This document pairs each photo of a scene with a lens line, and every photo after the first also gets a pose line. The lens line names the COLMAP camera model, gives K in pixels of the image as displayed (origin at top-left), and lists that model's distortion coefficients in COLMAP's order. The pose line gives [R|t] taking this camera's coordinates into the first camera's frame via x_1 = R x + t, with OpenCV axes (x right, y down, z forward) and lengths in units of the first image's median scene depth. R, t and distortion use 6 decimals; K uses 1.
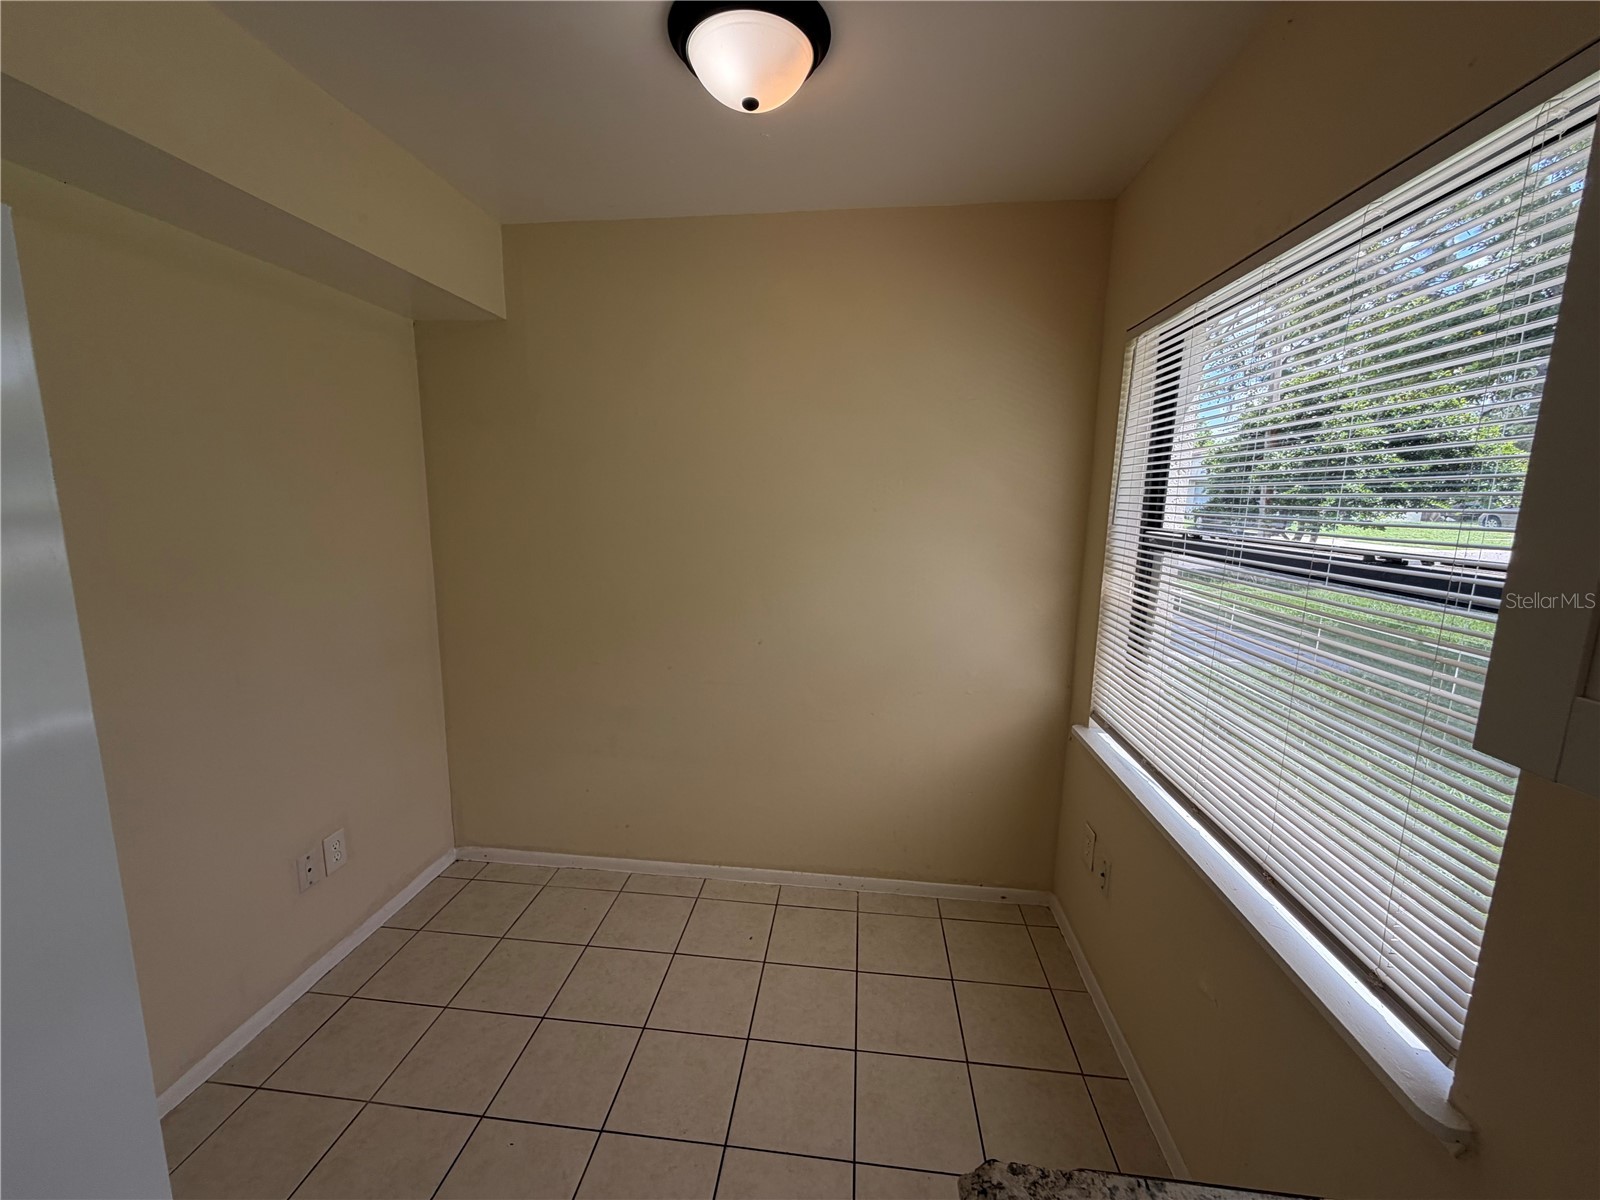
lens RADIAL K [[639.7, 0, 795.2], [0, 639.7, 601.4], [0, 0, 1]] dist [0.001830, 0.000127]
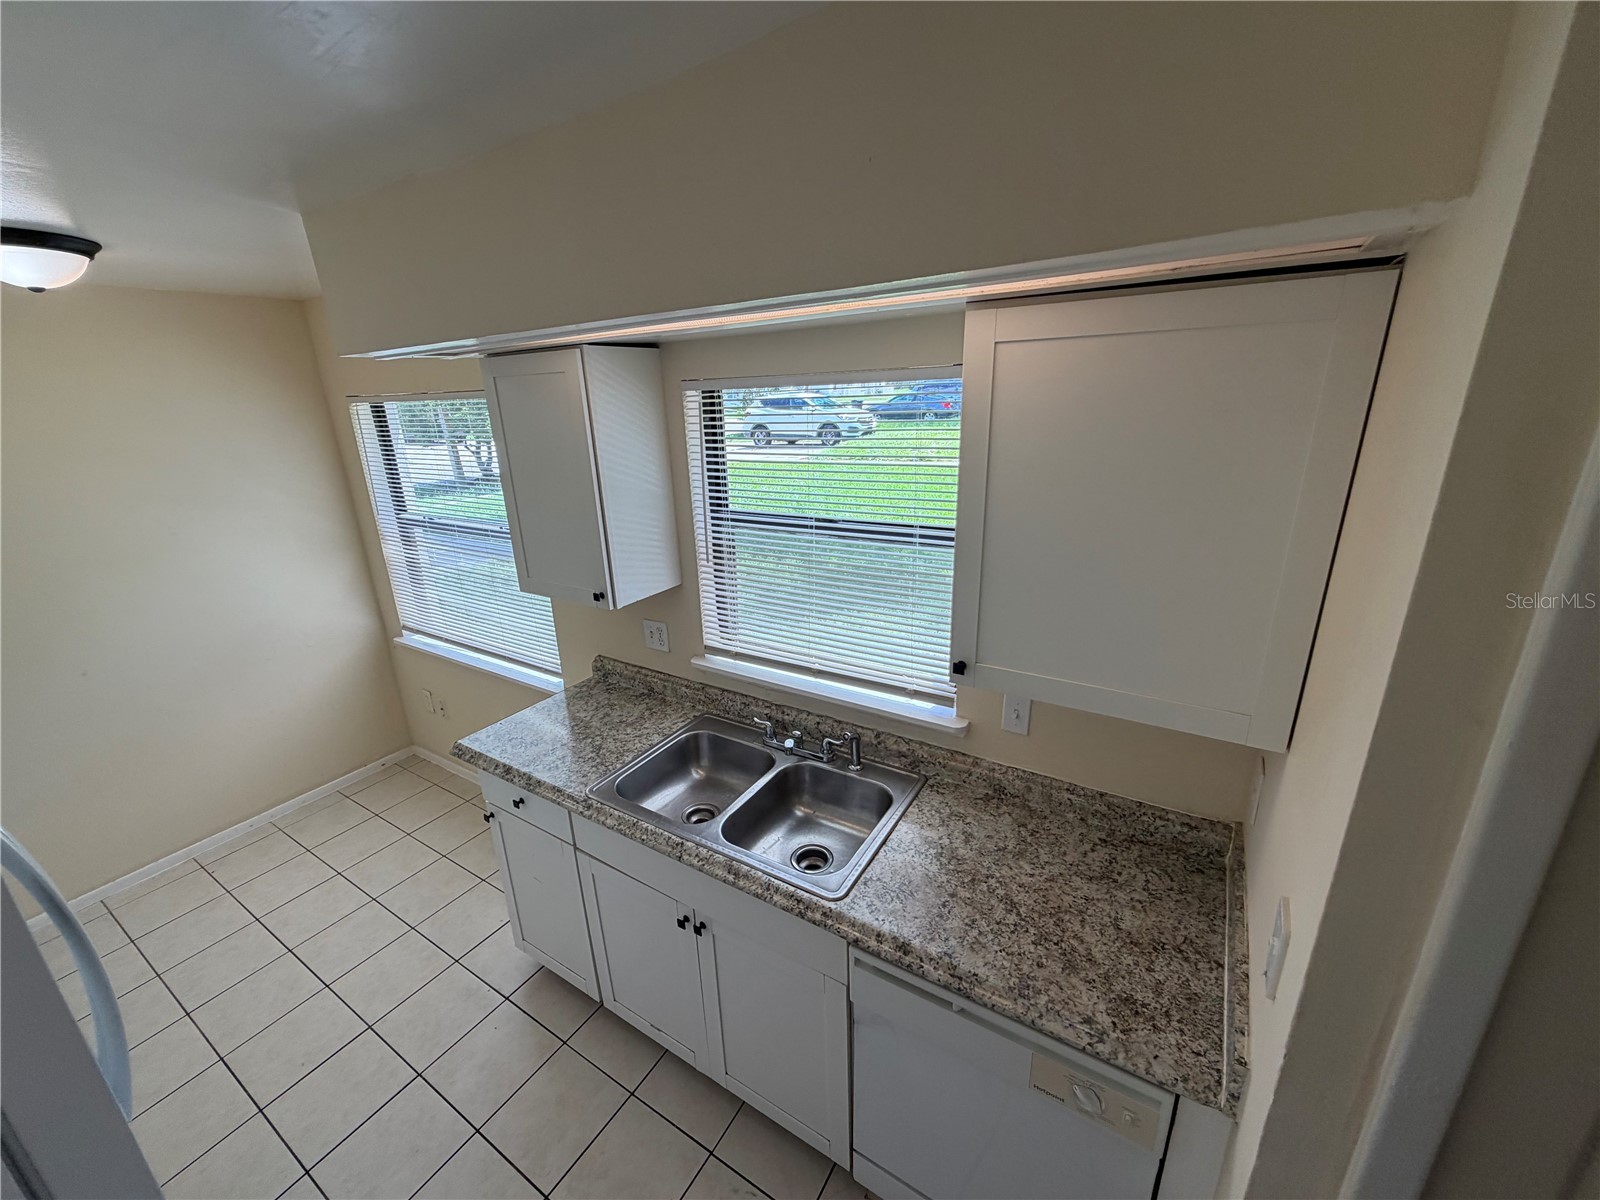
lens RADIAL K [[639.7, 0, 795.2], [0, 639.7, 601.4], [0, 0, 1]] dist [0.001830, 0.000127]
pose [[0.440106, -0.314663, 0.841008, -0.441972], [0.170984, 0.948821, 0.265524, -0.148543], [-0.881517, 0.026940, 0.471384, -0.642831]]
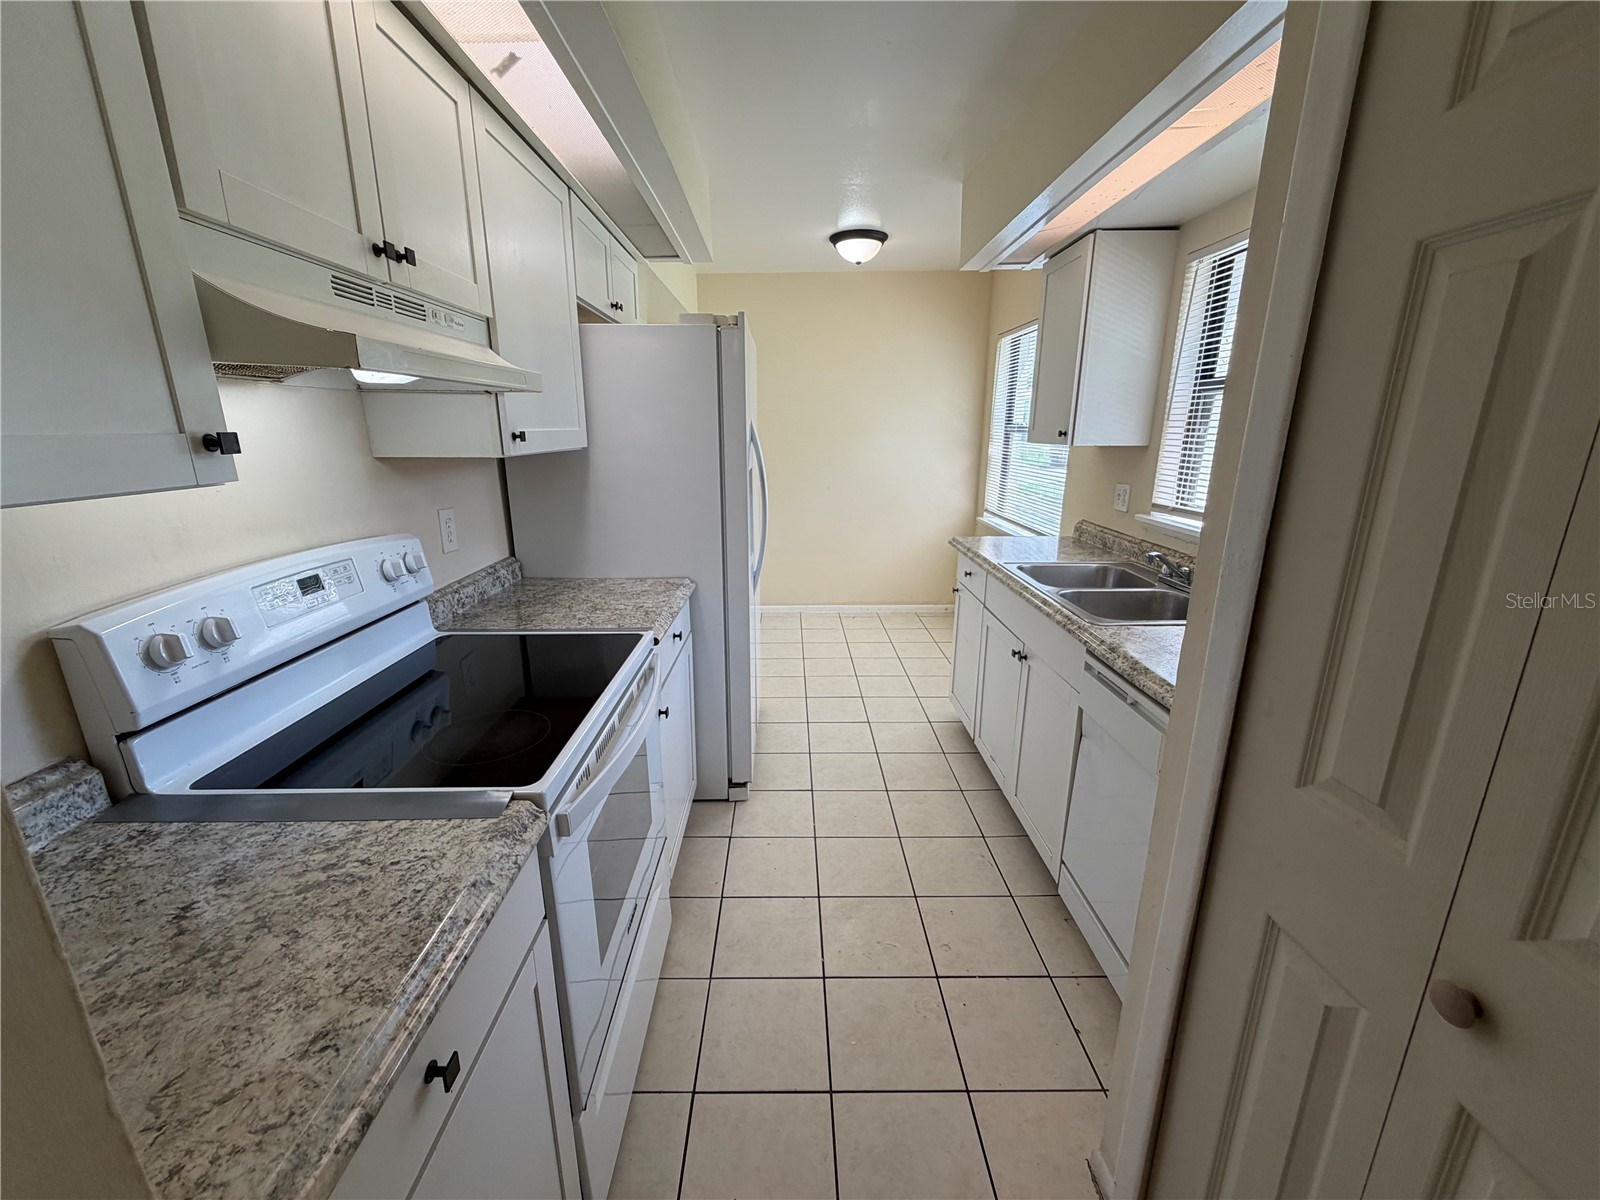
lens RADIAL K [[639.7, 0, 795.2], [0, 639.7, 601.4], [0, 0, 1]] dist [0.001830, 0.000127]
pose [[0.993212, -0.051289, 0.104399, -0.429088], [0.038059, 0.991429, 0.124982, 0.182567], [-0.109914, -0.120161, 0.986651, -1.124738]]
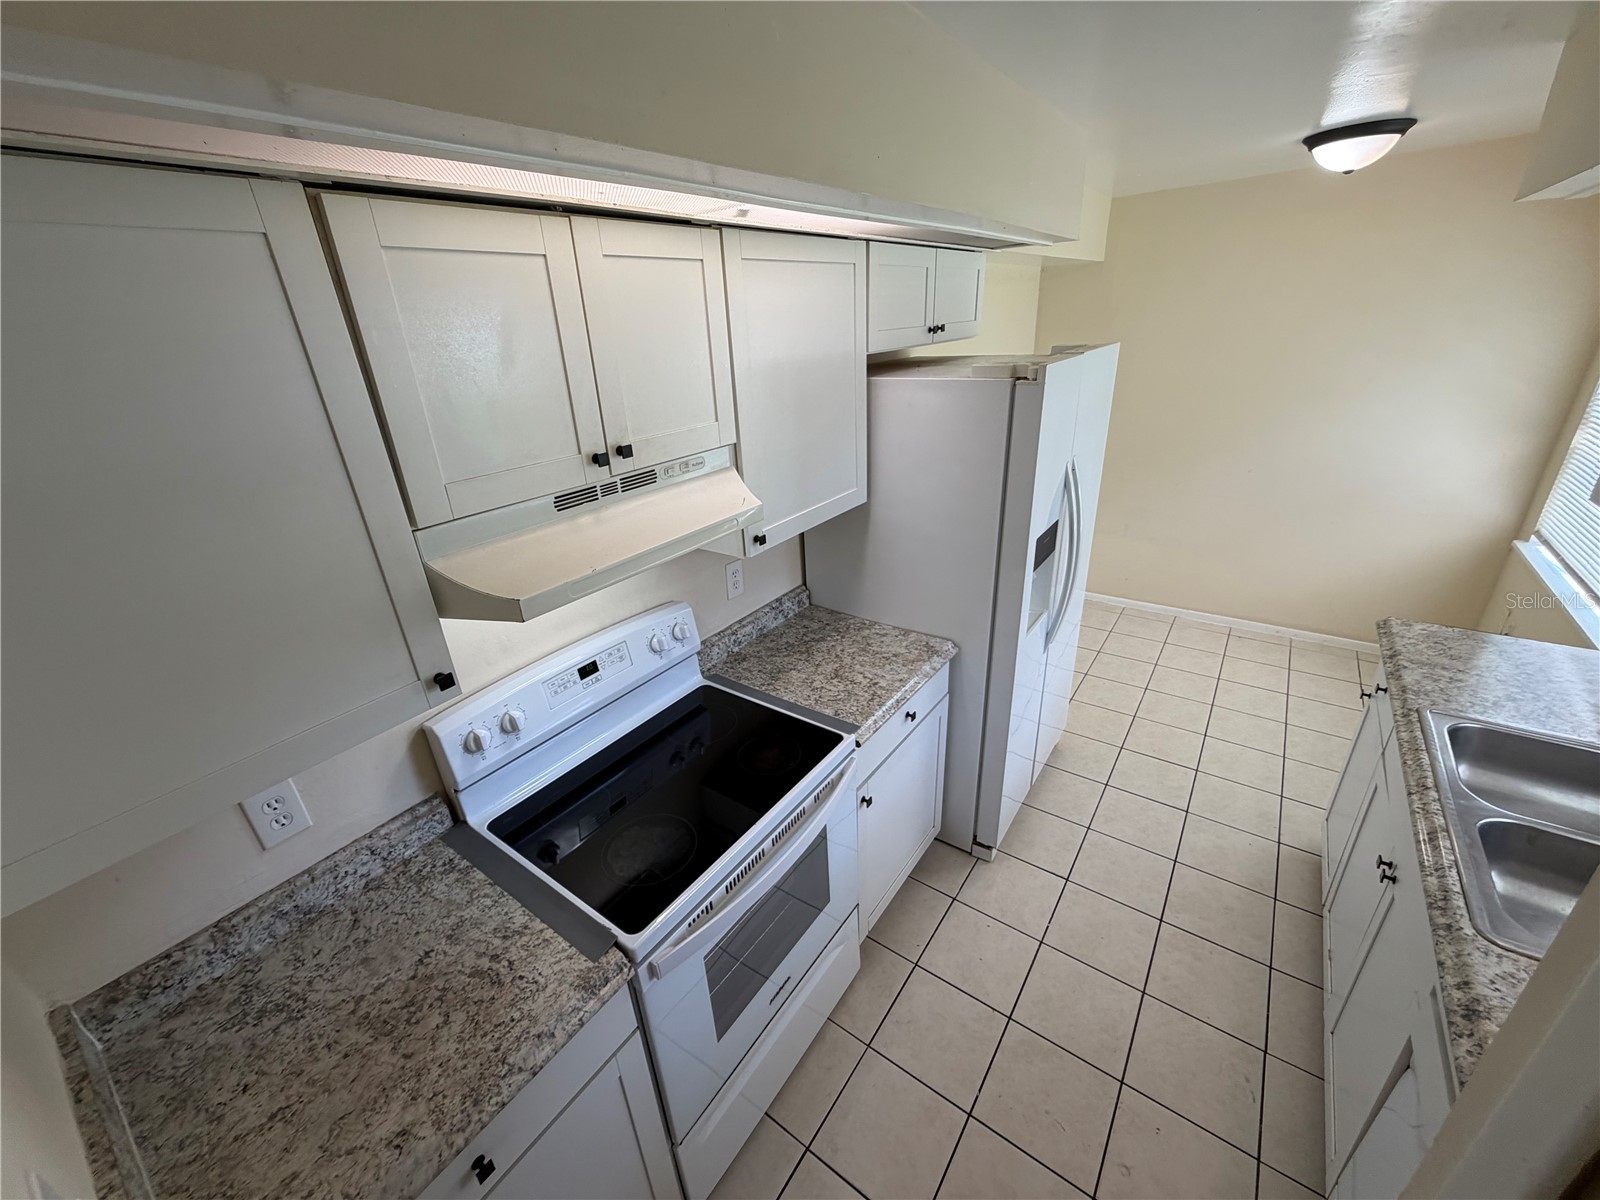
lens RADIAL K [[639.7, 0, 795.2], [0, 639.7, 601.4], [0, 0, 1]] dist [0.001830, 0.000127]
pose [[0.862201, 0.143536, -0.485805, -0.226117], [-0.001838, 0.959896, 0.280351, -0.070389], [0.506562, -0.240826, 0.827887, -0.998146]]
